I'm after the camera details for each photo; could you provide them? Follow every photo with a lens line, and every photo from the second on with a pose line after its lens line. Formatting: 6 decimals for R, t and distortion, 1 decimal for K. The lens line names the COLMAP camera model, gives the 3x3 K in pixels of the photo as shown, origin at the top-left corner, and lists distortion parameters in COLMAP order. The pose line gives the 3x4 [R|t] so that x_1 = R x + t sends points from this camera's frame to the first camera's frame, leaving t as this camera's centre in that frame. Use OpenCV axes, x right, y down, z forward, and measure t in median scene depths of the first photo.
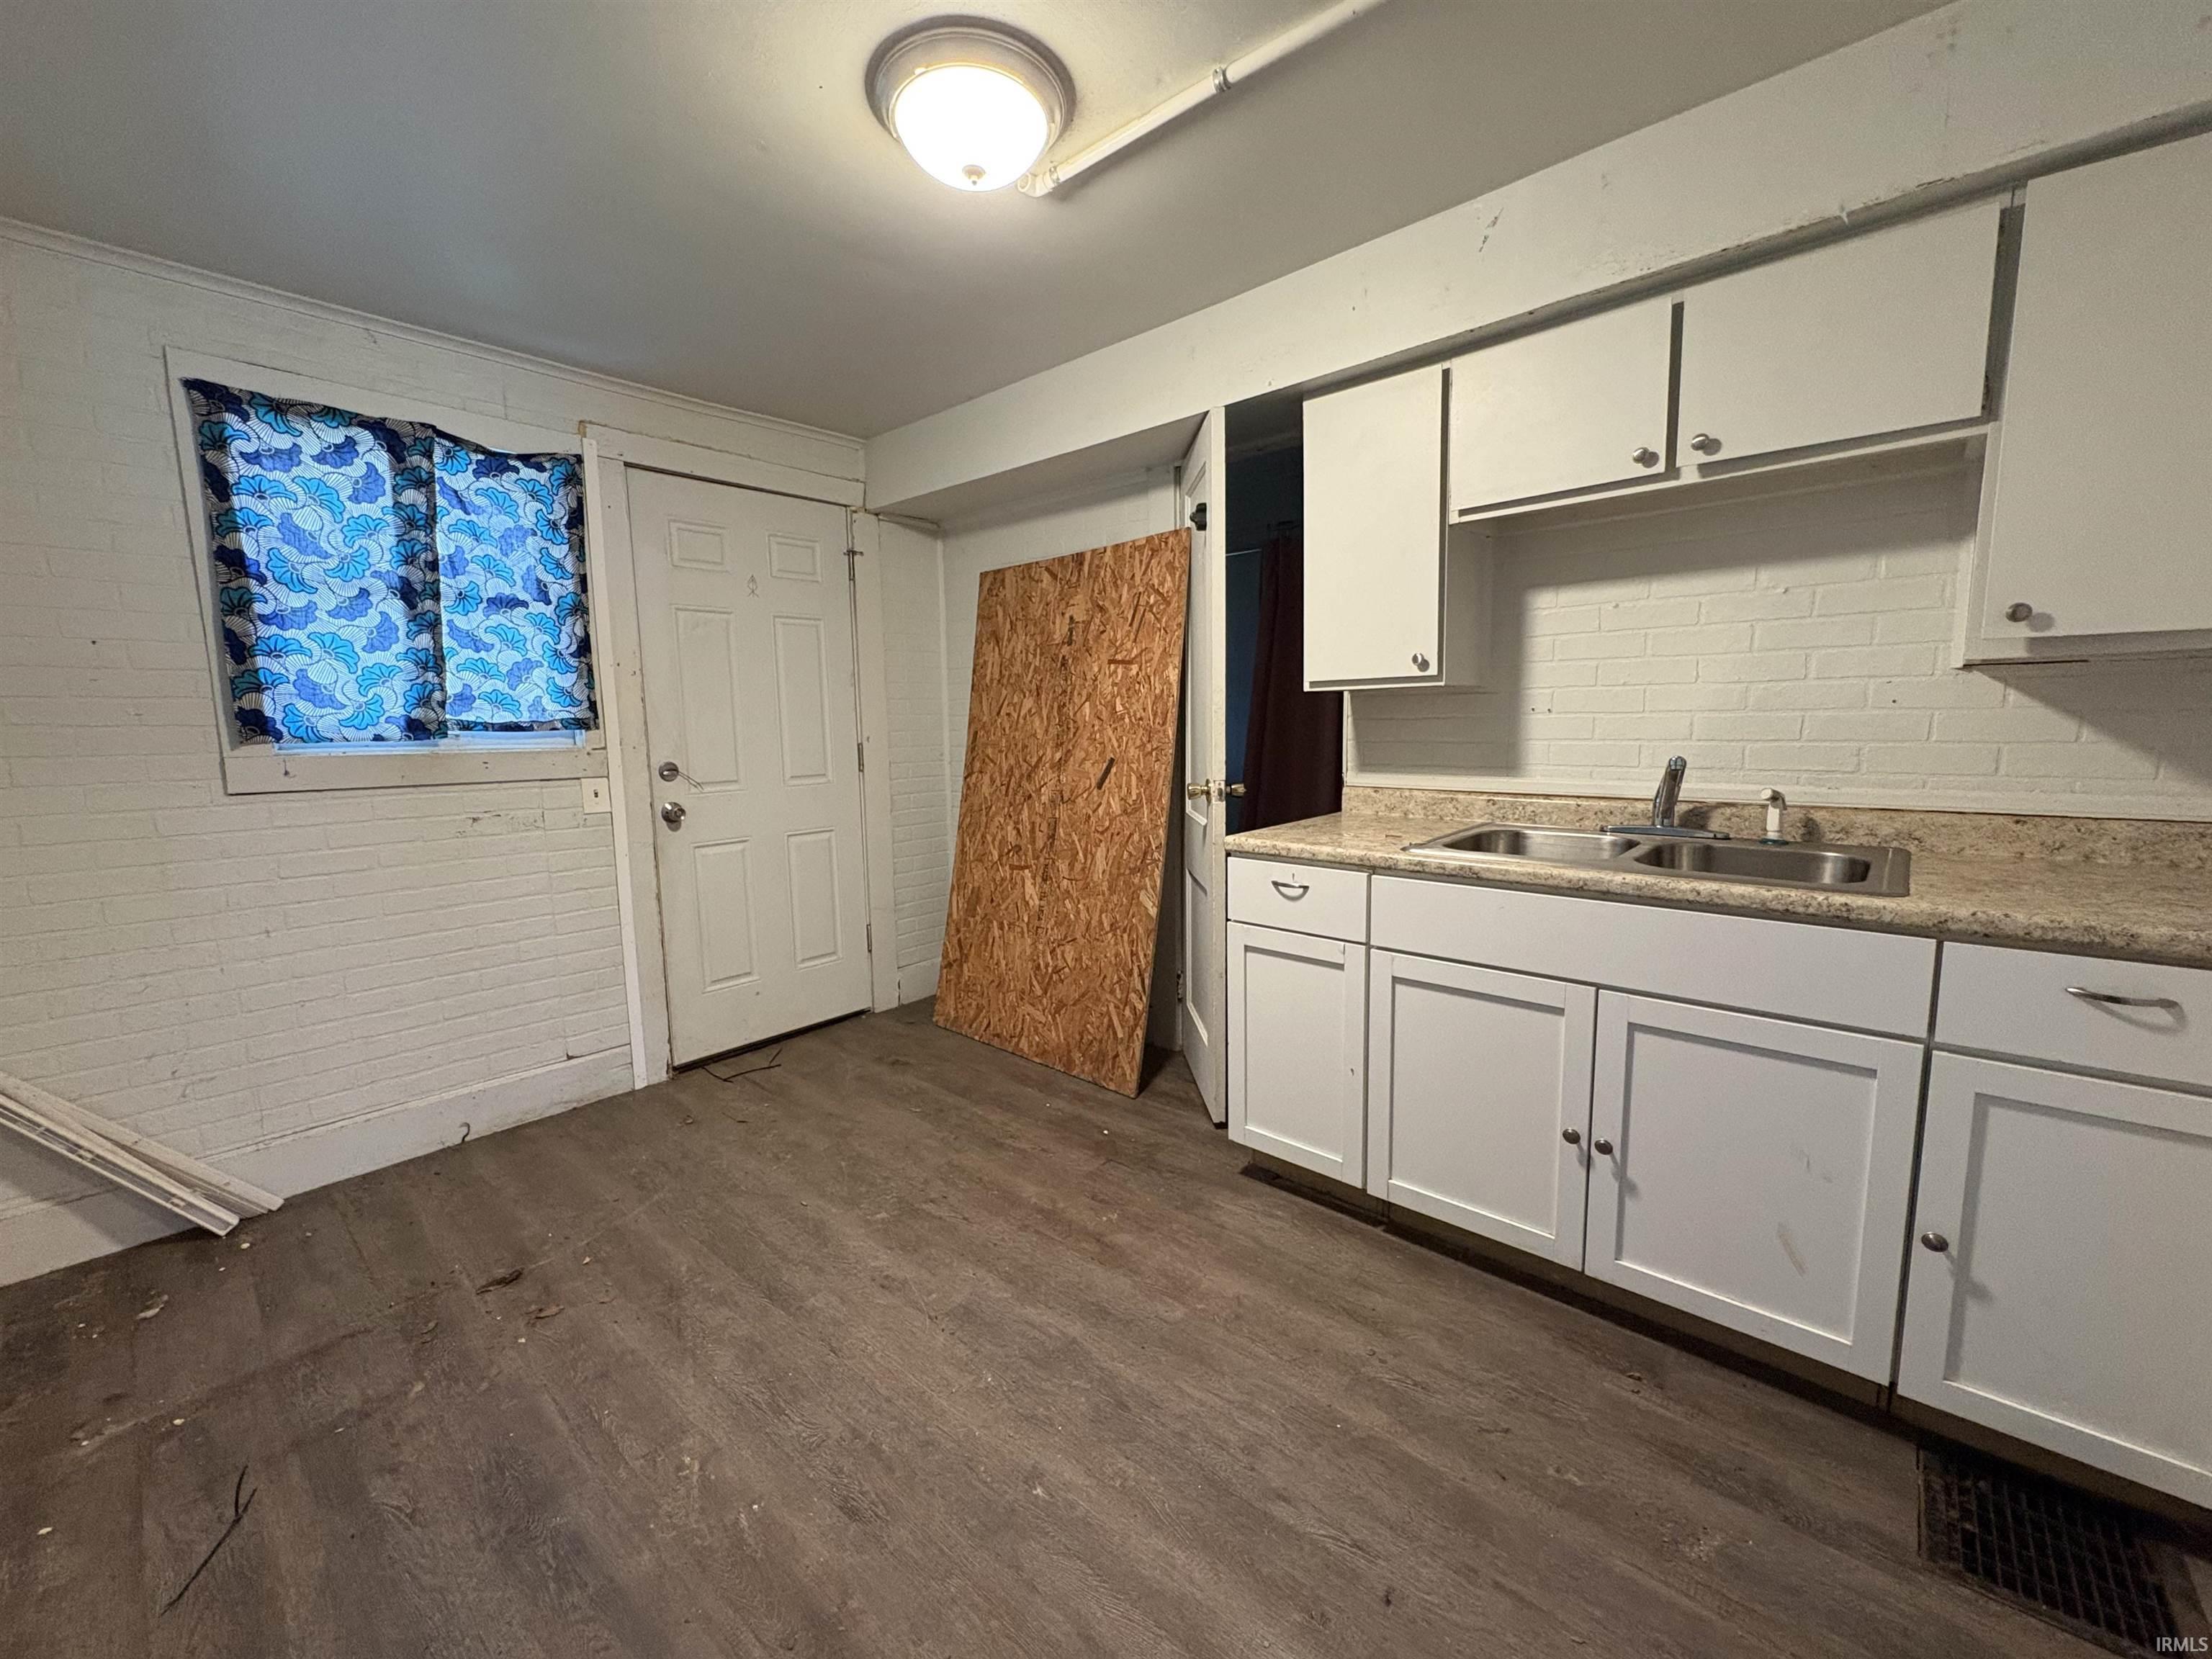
lens RADIAL K [[877.8, 0, 1106.0], [0, 877.8, 829.5], [0, 0, 1]] dist [-0.001619, -0.000273]
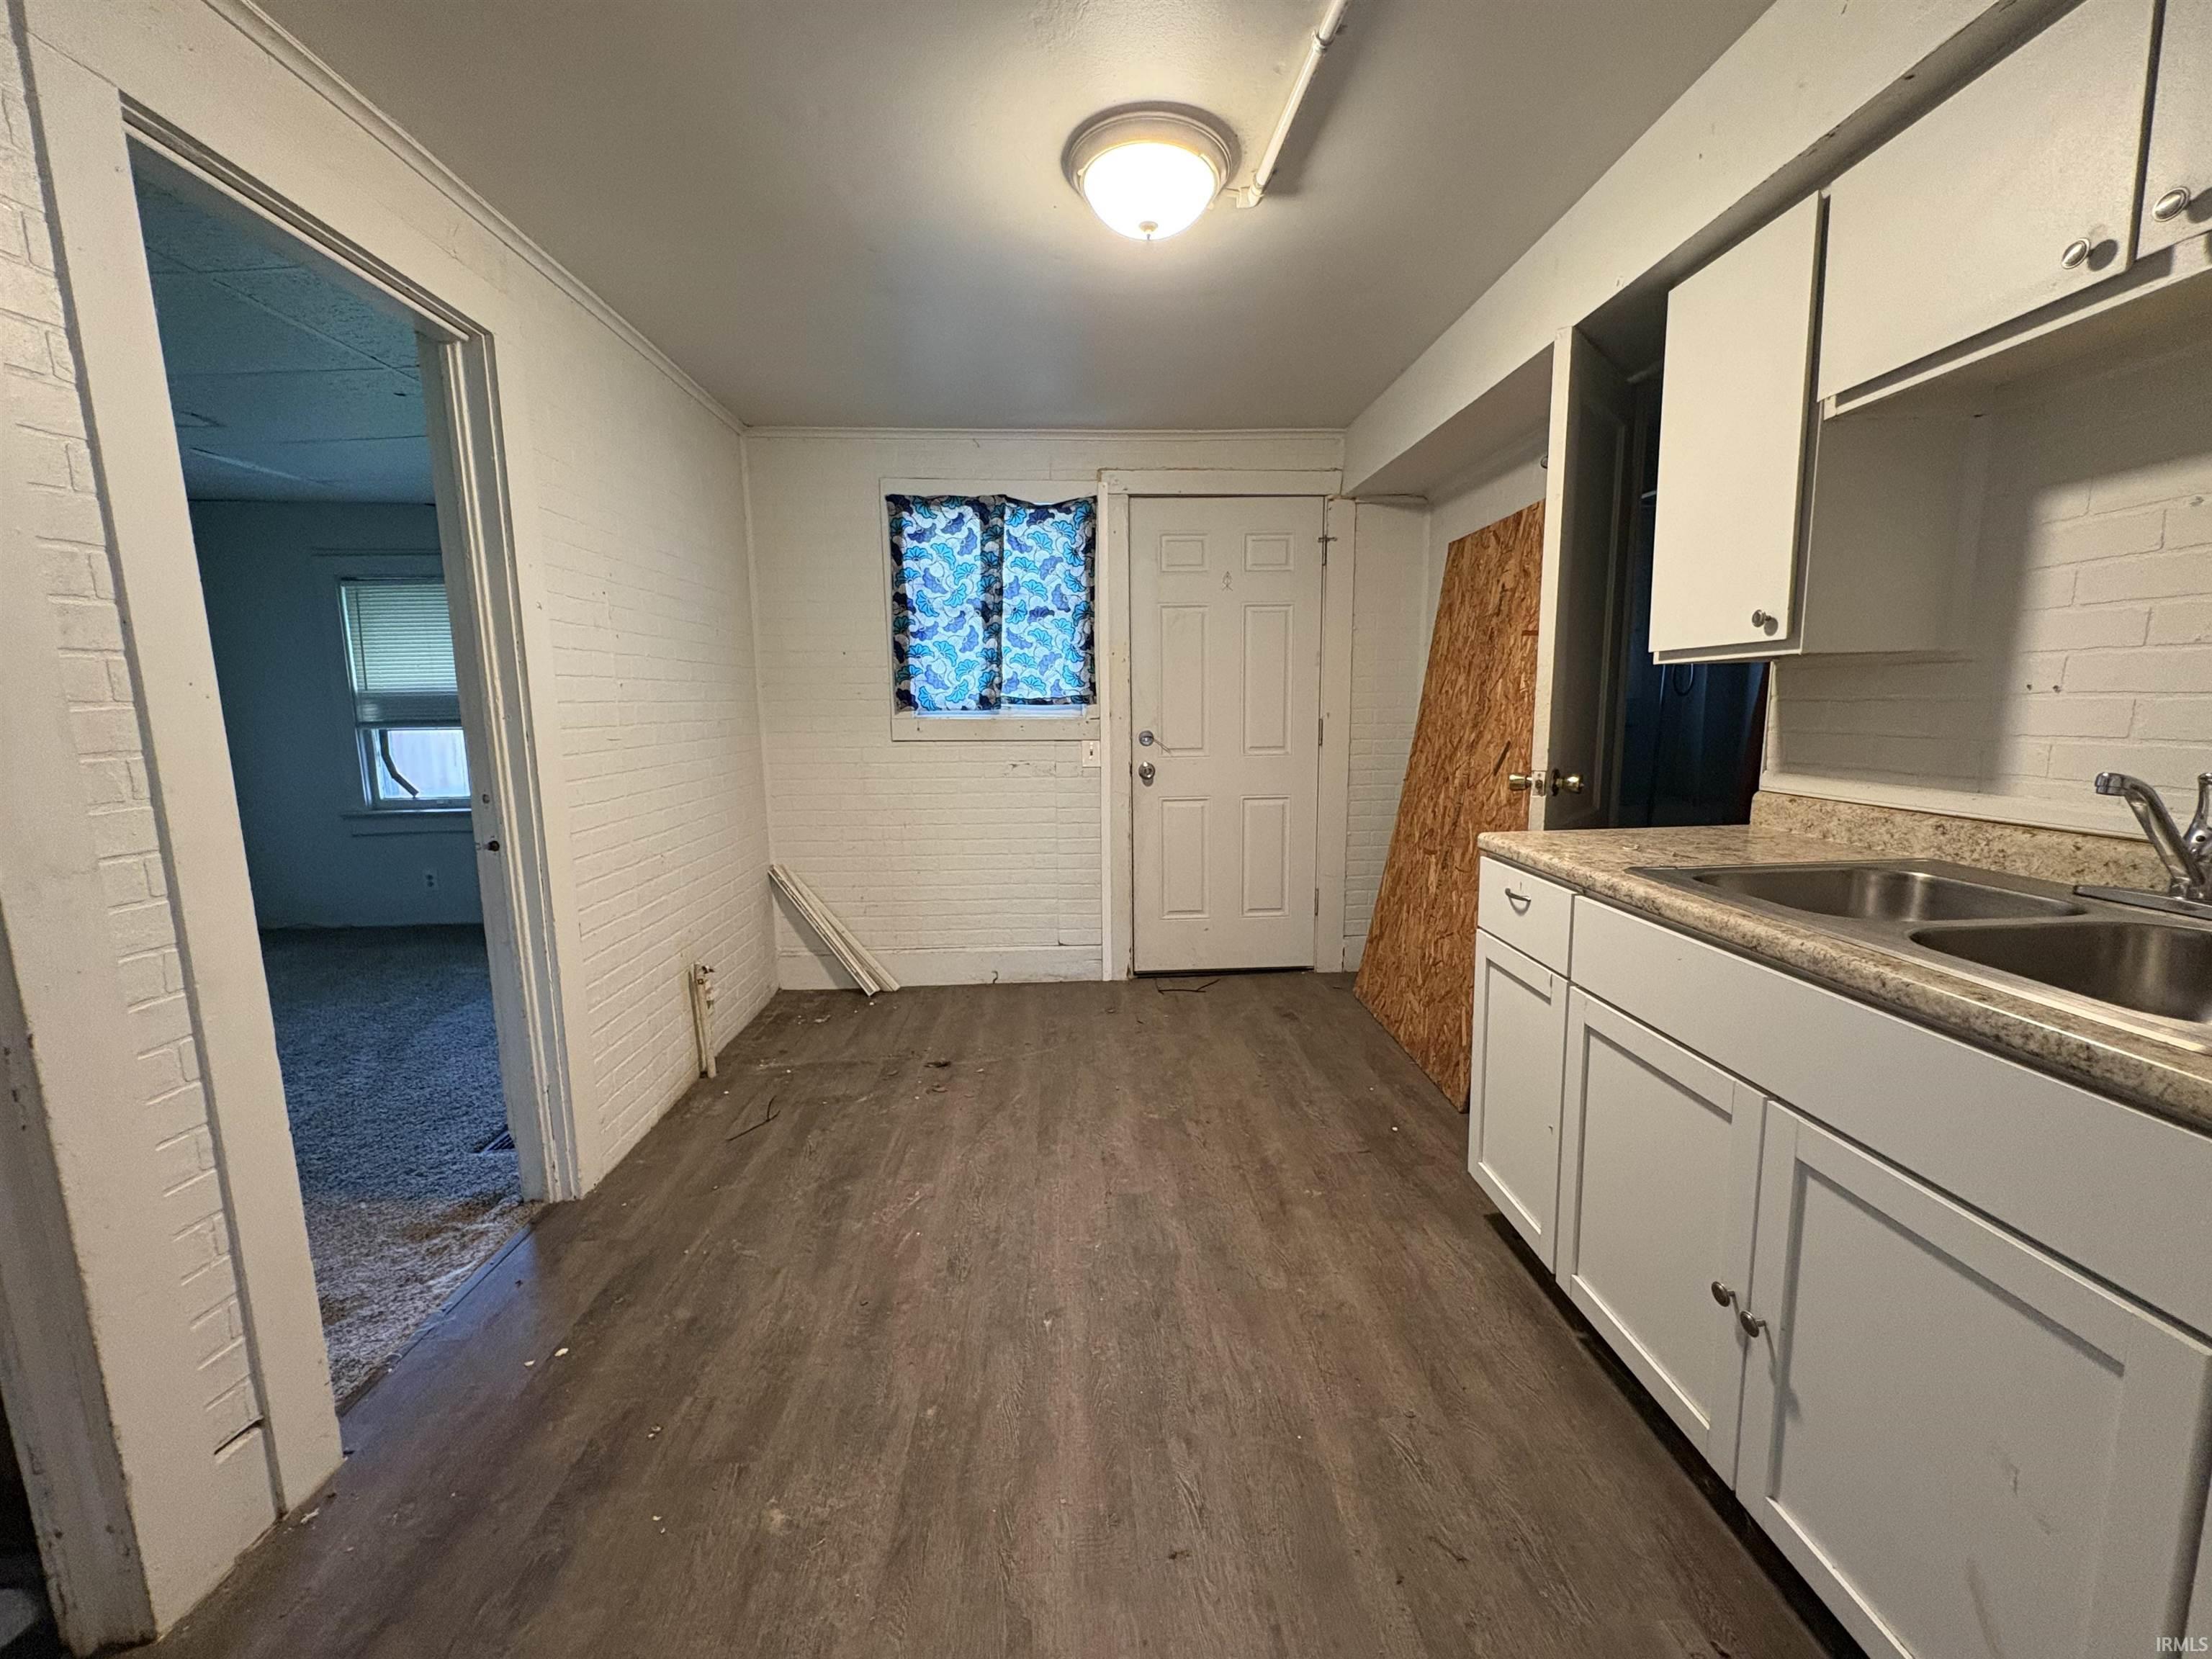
lens RADIAL K [[877.8, 0, 1106.0], [0, 877.8, 829.5], [0, 0, 1]] dist [-0.001619, -0.000273]
pose [[0.696705, 0.111080, -0.708706, 0.450921], [-0.090651, 0.993652, 0.066626, -0.017926], [0.711607, 0.017826, 0.702351, 0.098844]]
